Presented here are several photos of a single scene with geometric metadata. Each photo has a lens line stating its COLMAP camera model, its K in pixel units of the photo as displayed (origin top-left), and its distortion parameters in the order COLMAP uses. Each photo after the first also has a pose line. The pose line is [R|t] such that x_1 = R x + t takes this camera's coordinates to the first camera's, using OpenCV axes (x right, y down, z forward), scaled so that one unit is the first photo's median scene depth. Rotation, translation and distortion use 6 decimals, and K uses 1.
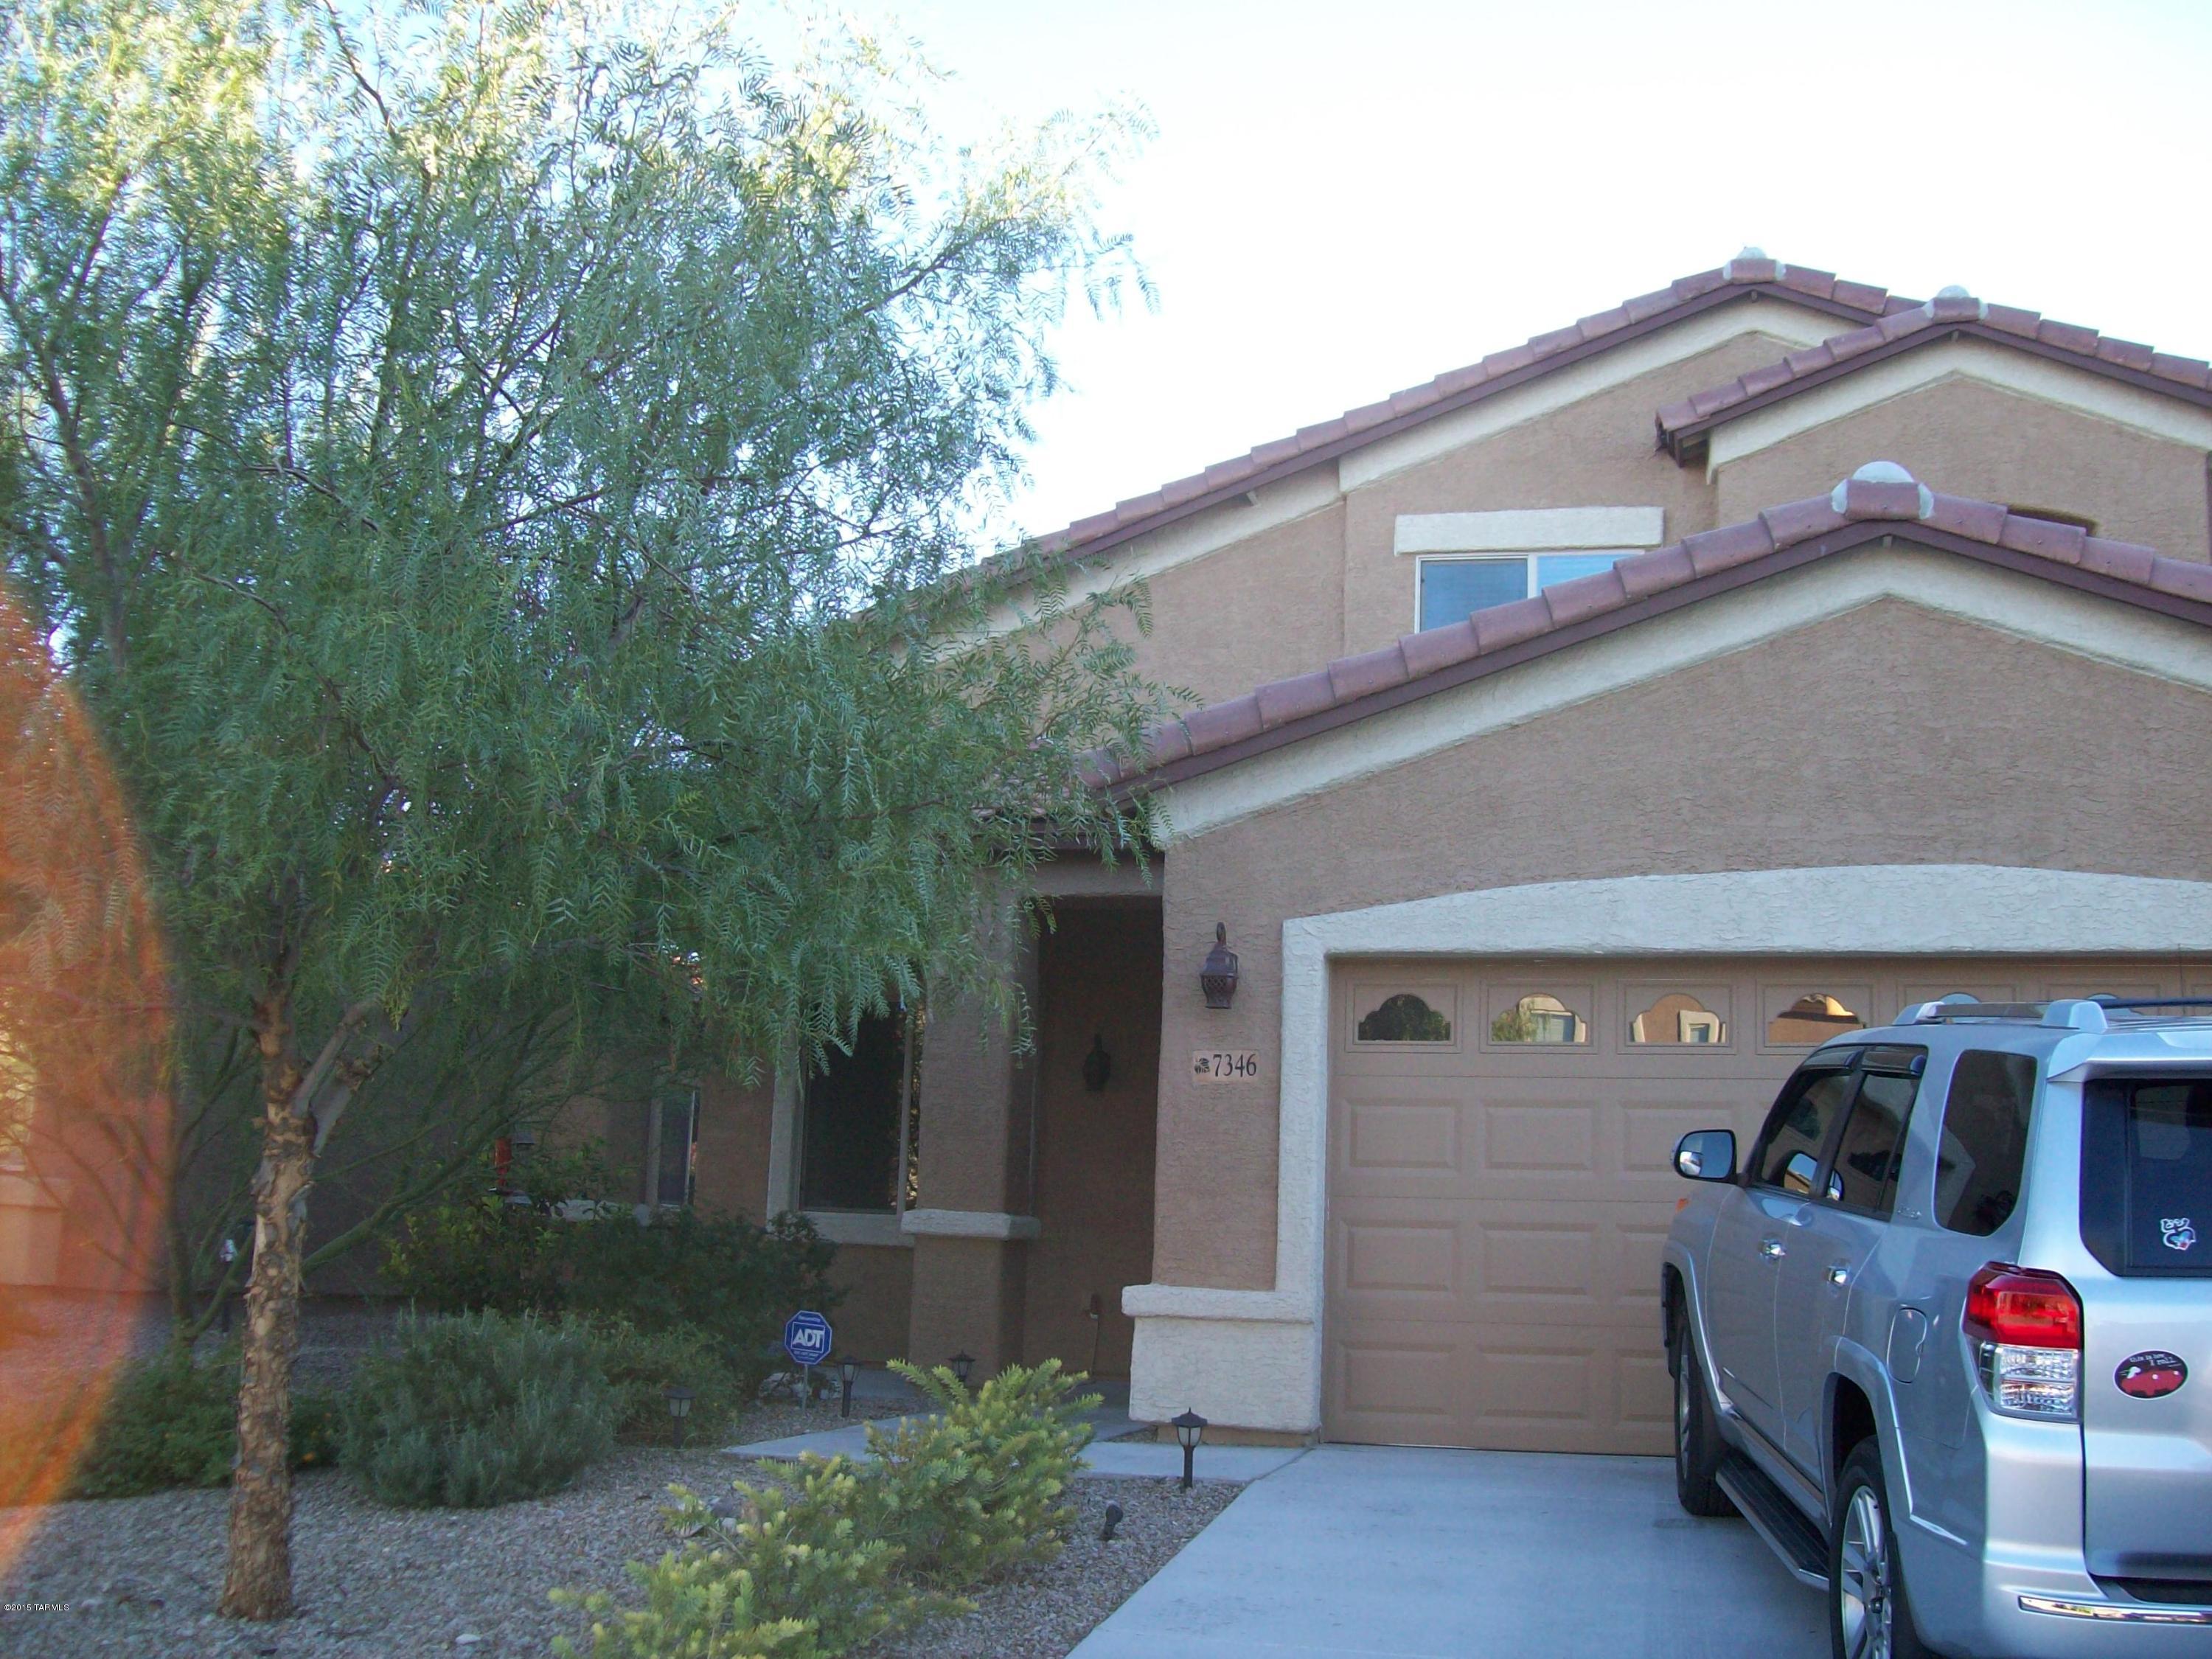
lens RADIAL K [[2357.4, 0, 1106.0], [0, 2357.4, 829.5], [0, 0, 1]] dist [-0.183624, 0.129629]
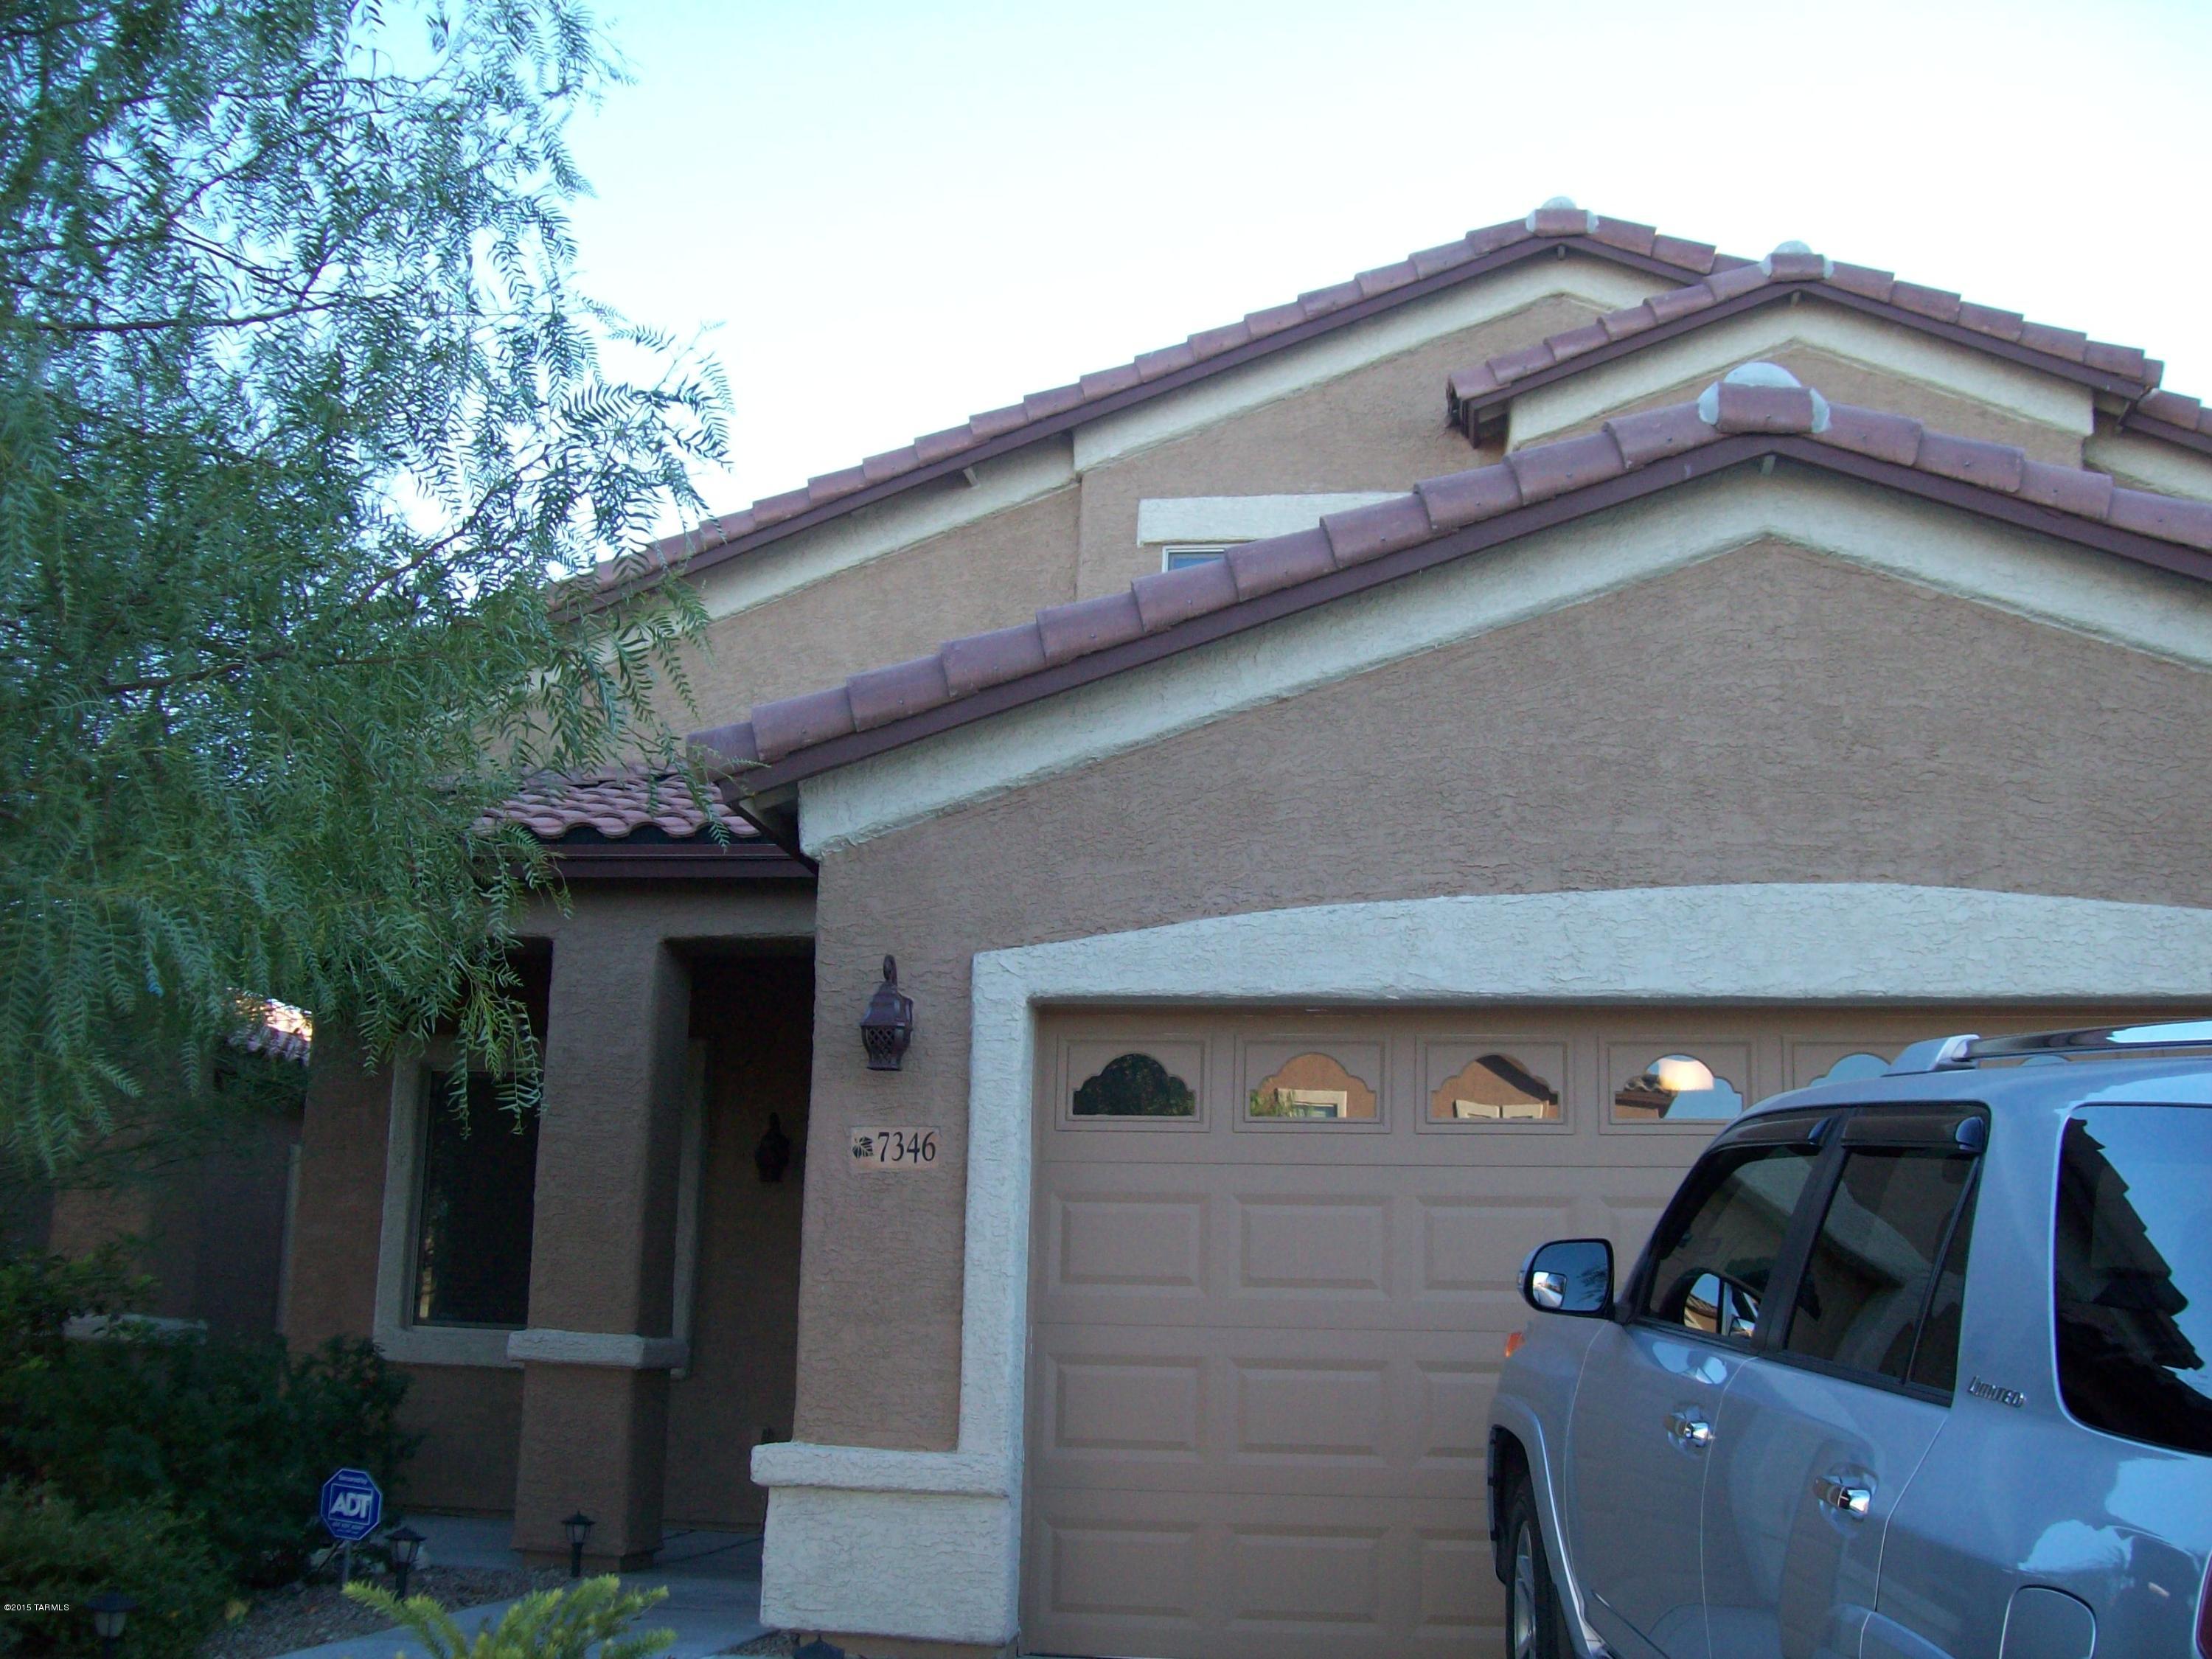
lens RADIAL K [[2357.4, 0, 1106.0], [0, 2357.4, 829.5], [0, 0, 1]] dist [-0.183624, 0.129629]
pose [[0.994544, 0.014248, 0.103345, 0.039437], [-0.010147, 0.999144, -0.040094, 0.028967], [-0.103828, 0.038827, 0.993837, 0.251074]]
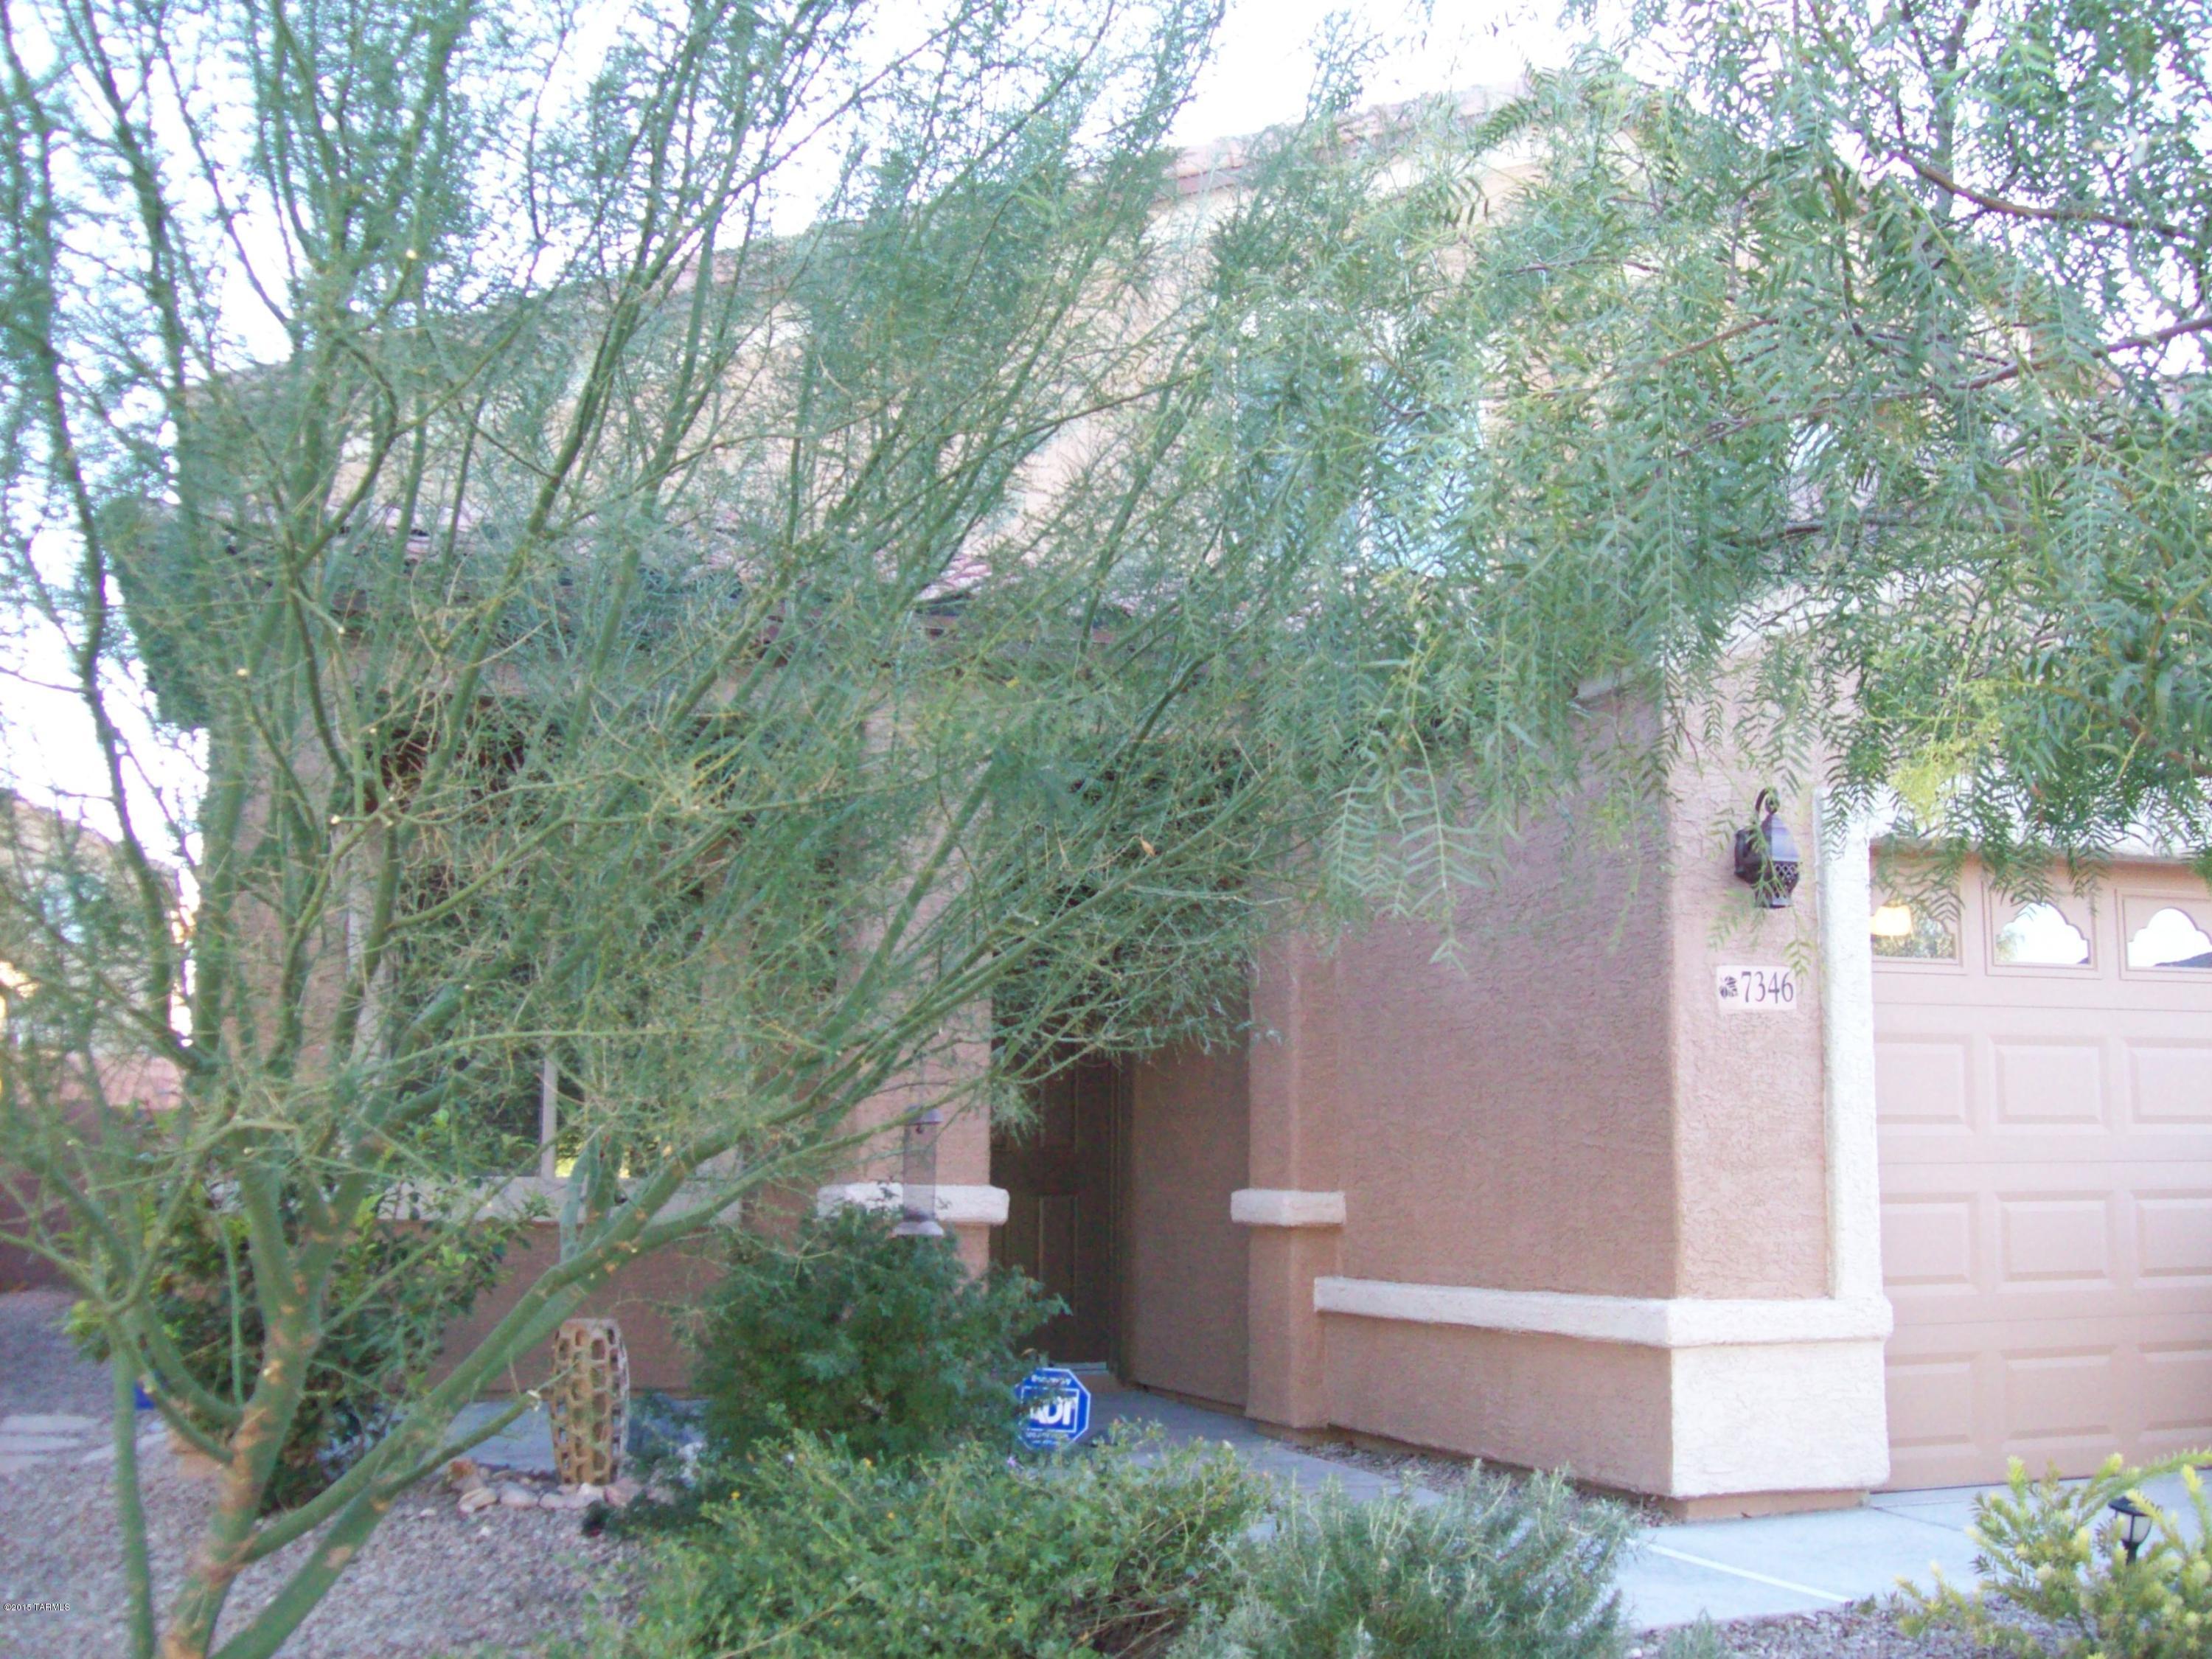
lens RADIAL K [[2357.4, 0, 1106.0], [0, 2357.4, 829.5], [0, 0, 1]] dist [-0.183624, 0.129629]
pose [[0.841993, 0.050747, 0.537097, -0.502165], [-0.072328, 0.997197, 0.019168, 0.053502], [-0.534618, -0.054986, 0.843303, 0.514635]]
